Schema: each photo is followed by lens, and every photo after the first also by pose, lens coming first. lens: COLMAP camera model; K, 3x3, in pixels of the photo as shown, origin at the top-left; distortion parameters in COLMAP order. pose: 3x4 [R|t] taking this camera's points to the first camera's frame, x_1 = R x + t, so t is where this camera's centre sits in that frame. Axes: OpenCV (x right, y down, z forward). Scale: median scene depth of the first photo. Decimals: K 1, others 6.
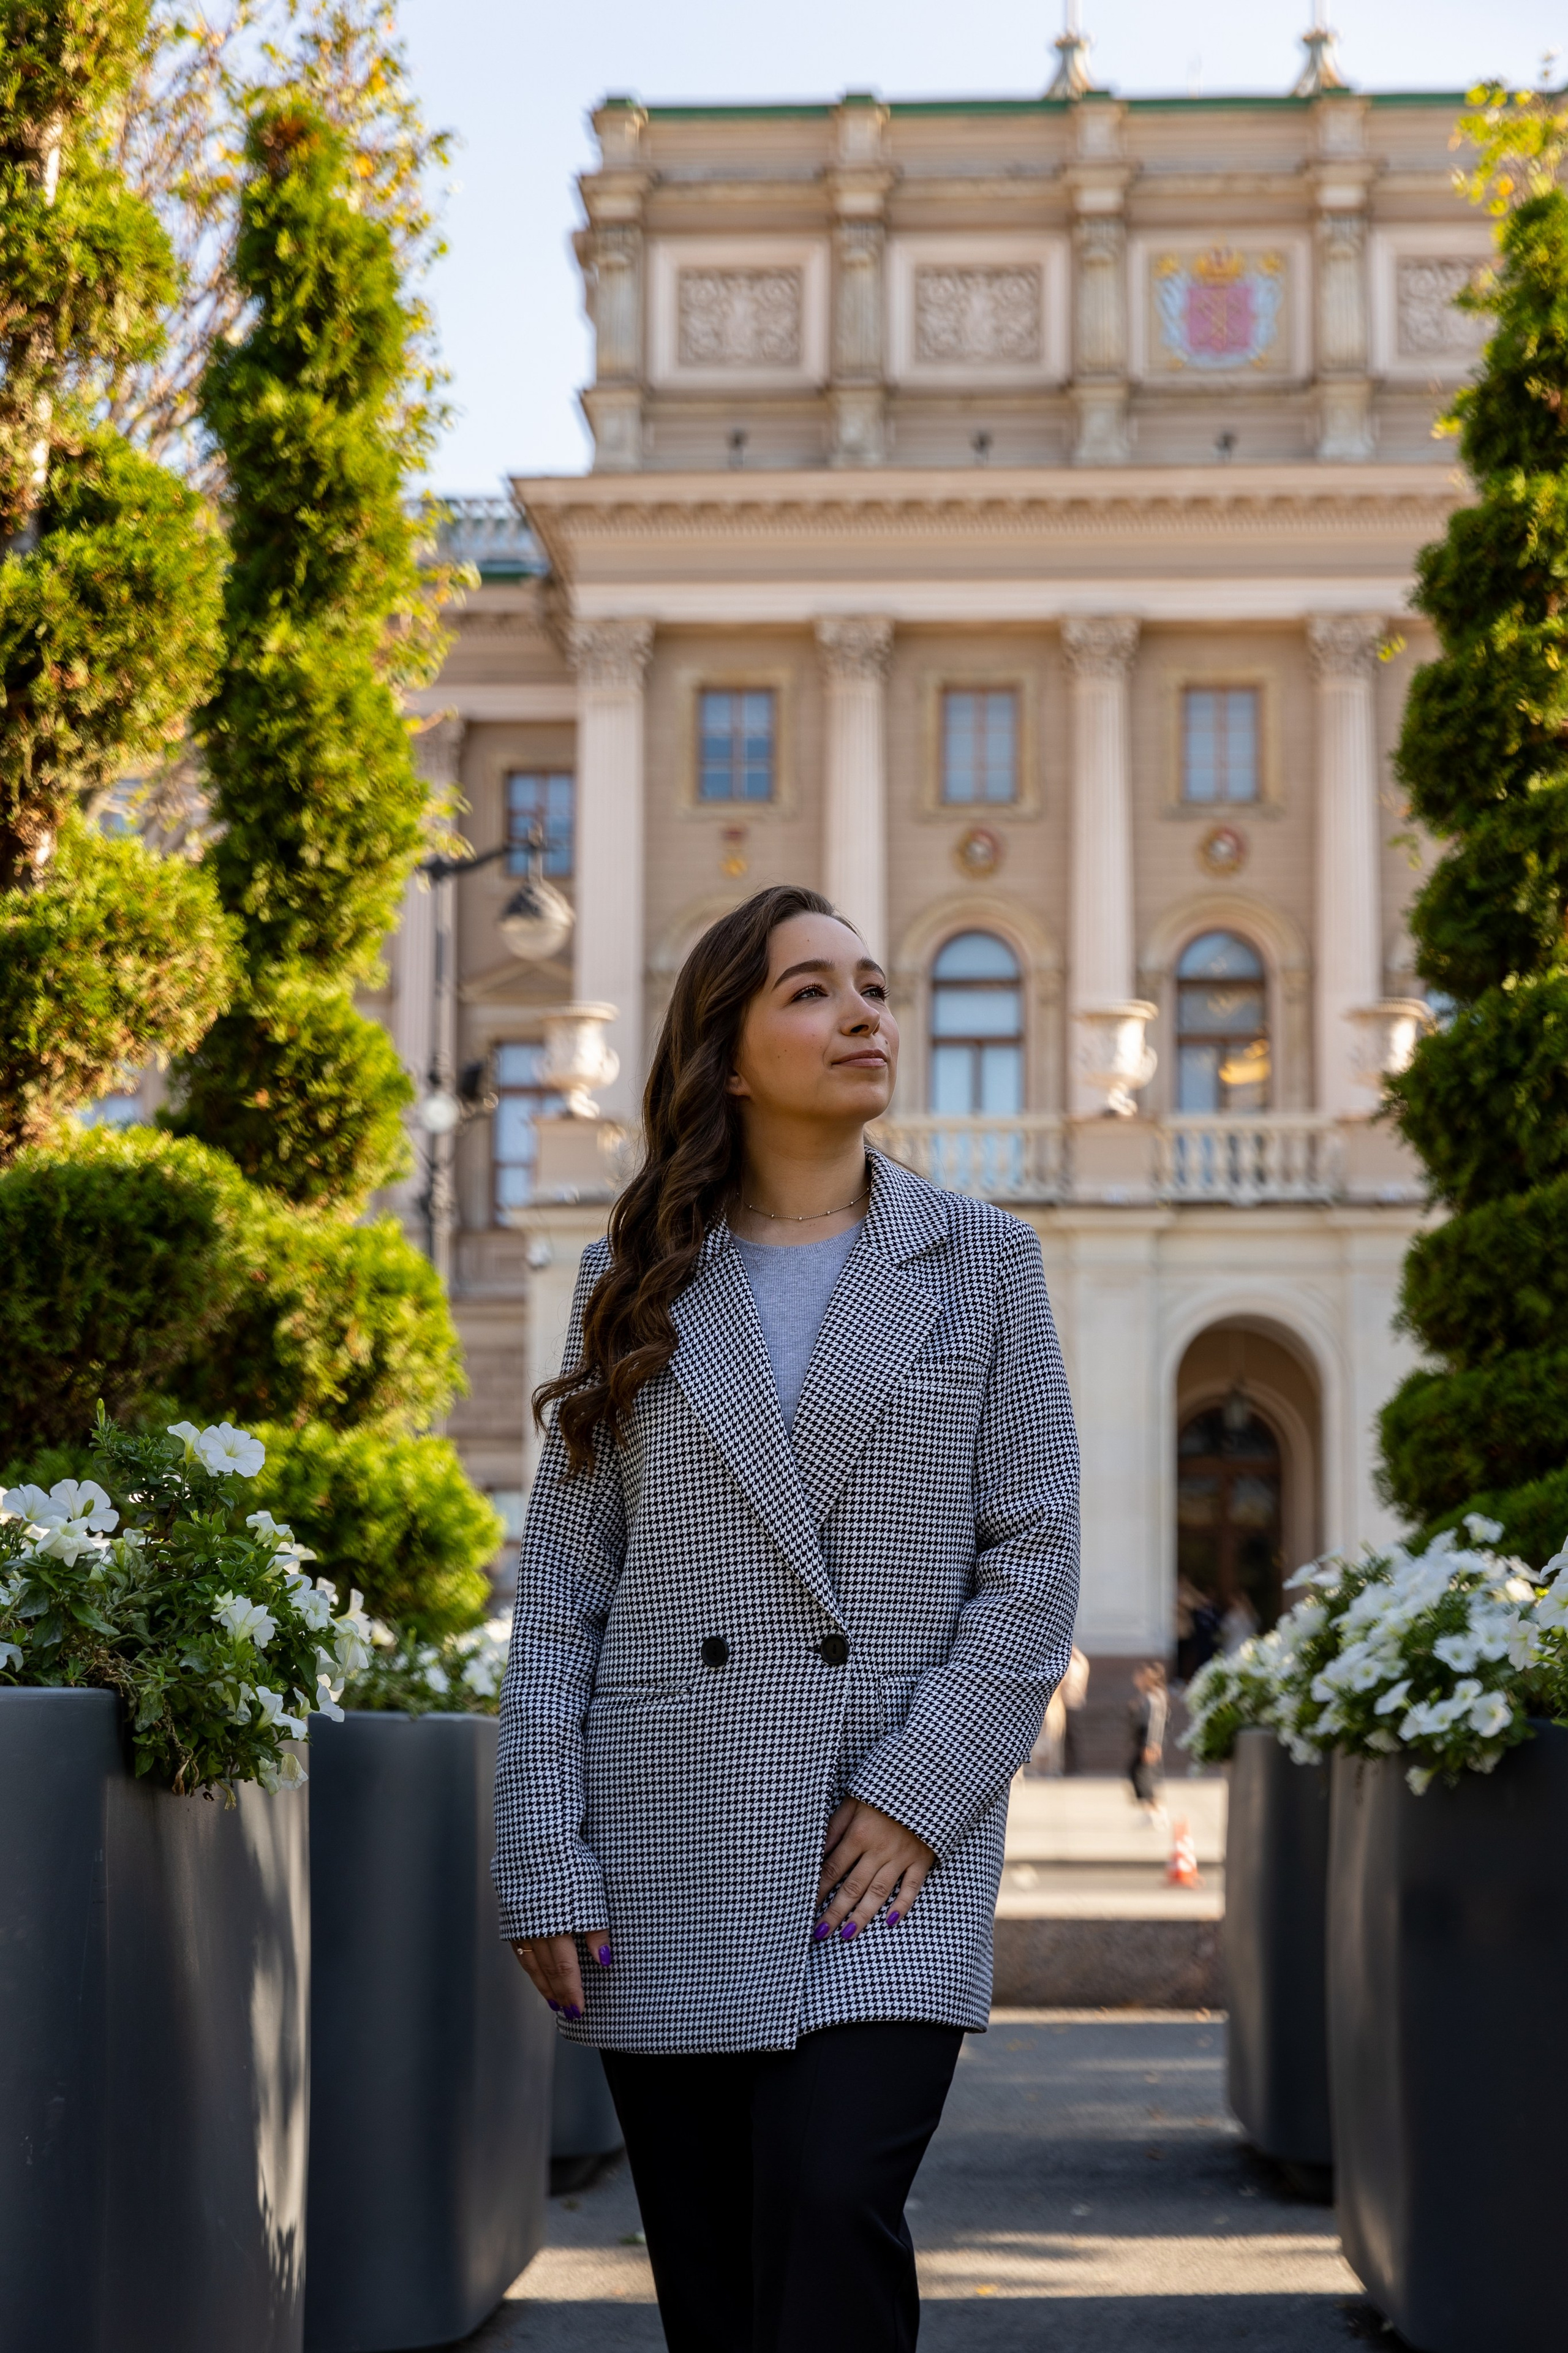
lens RADIAL K [[4392.6, 0, 784.3], [0, 4392.6, 1177.8], [0, 0, 1]] dist [0.021725, 0.000000]
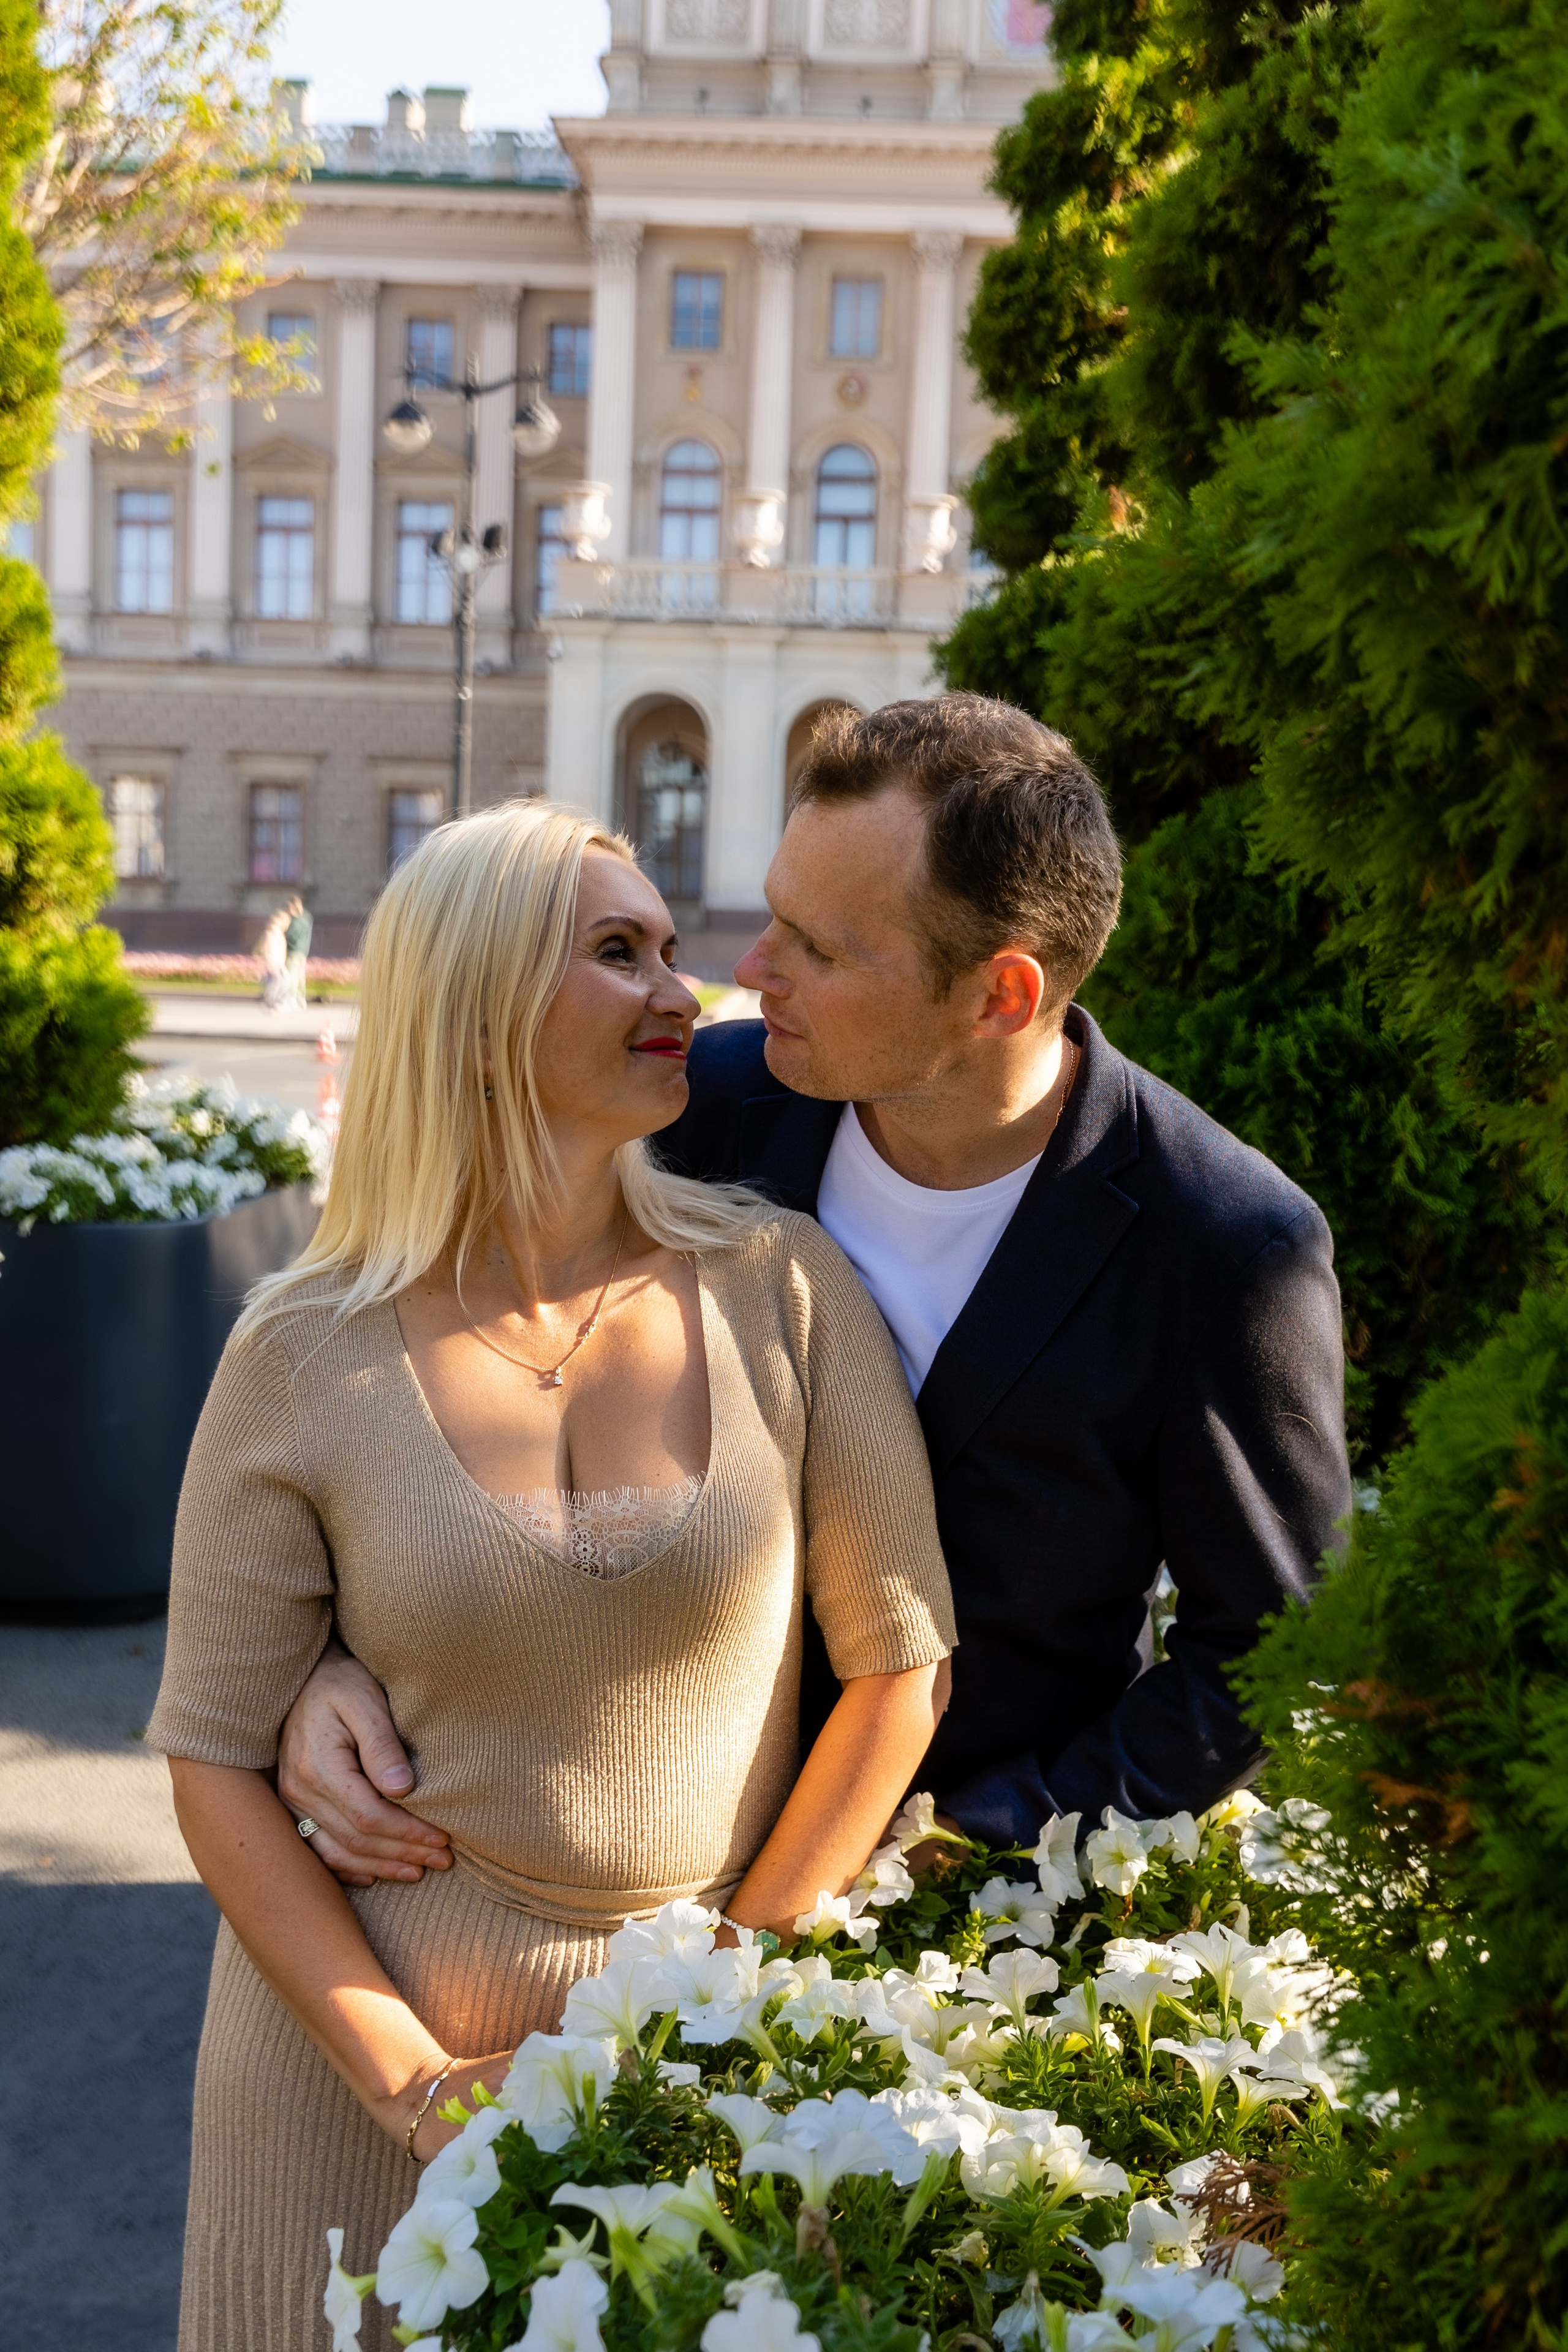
lens RADIAL K [[2538.7, 0, 785.3], [0, 2538.7, 1172.8], [0, 0, 1]] dist [0.032693, 0.000000]
pose [[0.999358, 0.033463, 0.012777, 0.092574], [-0.035481, 0.973727, 0.224938, -0.034809], [-0.004914, -0.225247, 0.974289, 0.338269]]
